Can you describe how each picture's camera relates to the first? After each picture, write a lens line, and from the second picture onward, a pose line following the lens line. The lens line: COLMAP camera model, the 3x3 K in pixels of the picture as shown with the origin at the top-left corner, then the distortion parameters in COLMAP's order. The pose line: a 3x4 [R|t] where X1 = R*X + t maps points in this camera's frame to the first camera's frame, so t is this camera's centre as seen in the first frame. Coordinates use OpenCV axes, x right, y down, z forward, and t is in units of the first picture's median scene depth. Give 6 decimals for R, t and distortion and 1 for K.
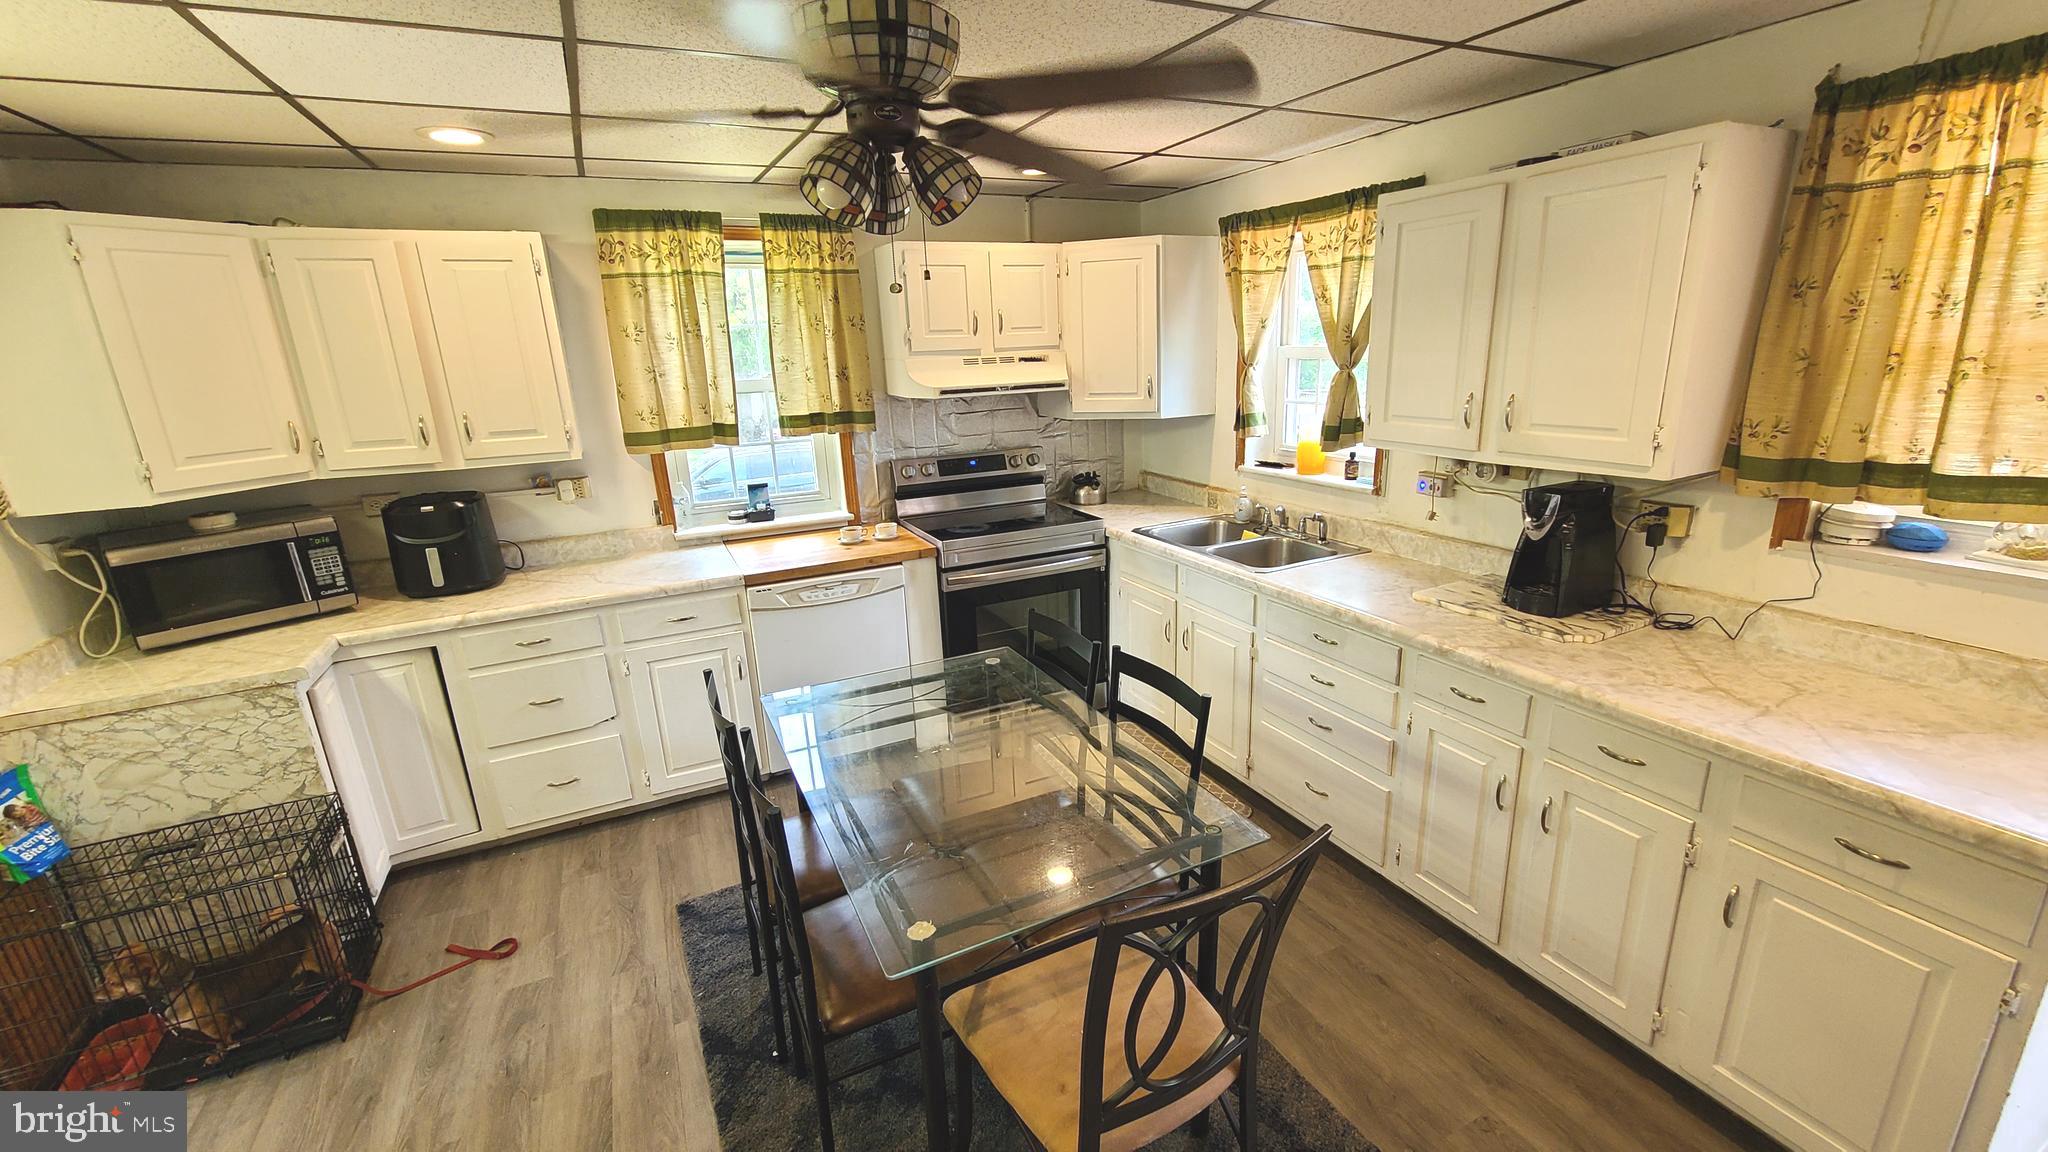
lens RADIAL K [[825.1, 0, 1029.8], [0, 825.1, 581.3], [0, 0, 1]] dist [0.000966, -0.002348]
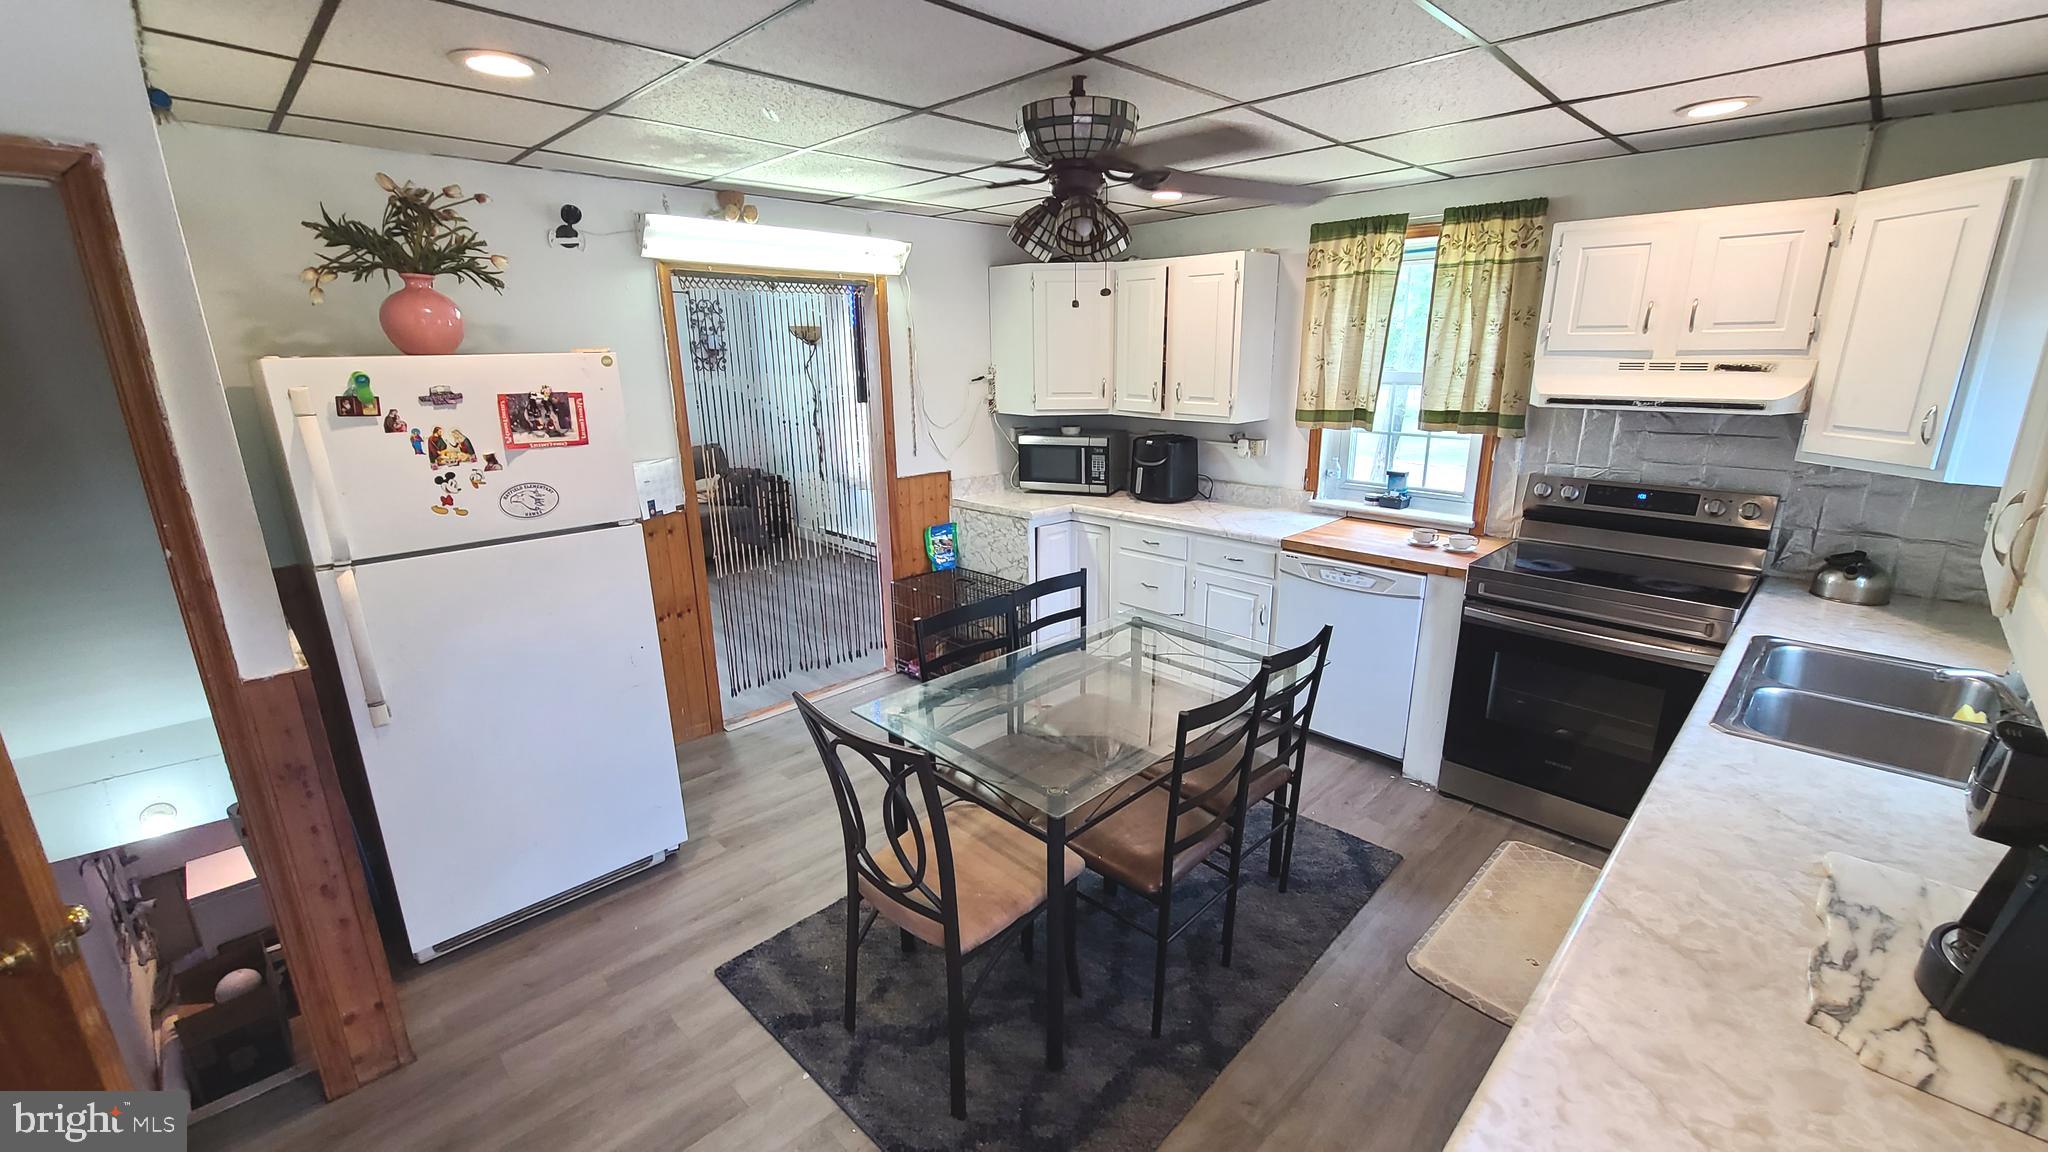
lens RADIAL K [[825.1, 0, 1032.7], [0, 825.1, 578.3], [0, 0, 1]] dist [0.000966, -0.002348]
pose [[0.314713, 0.288342, -0.904331, 0.555130], [-0.264795, 0.941589, 0.208072, -0.095261], [0.911504, 0.173979, 0.372681, 0.239378]]
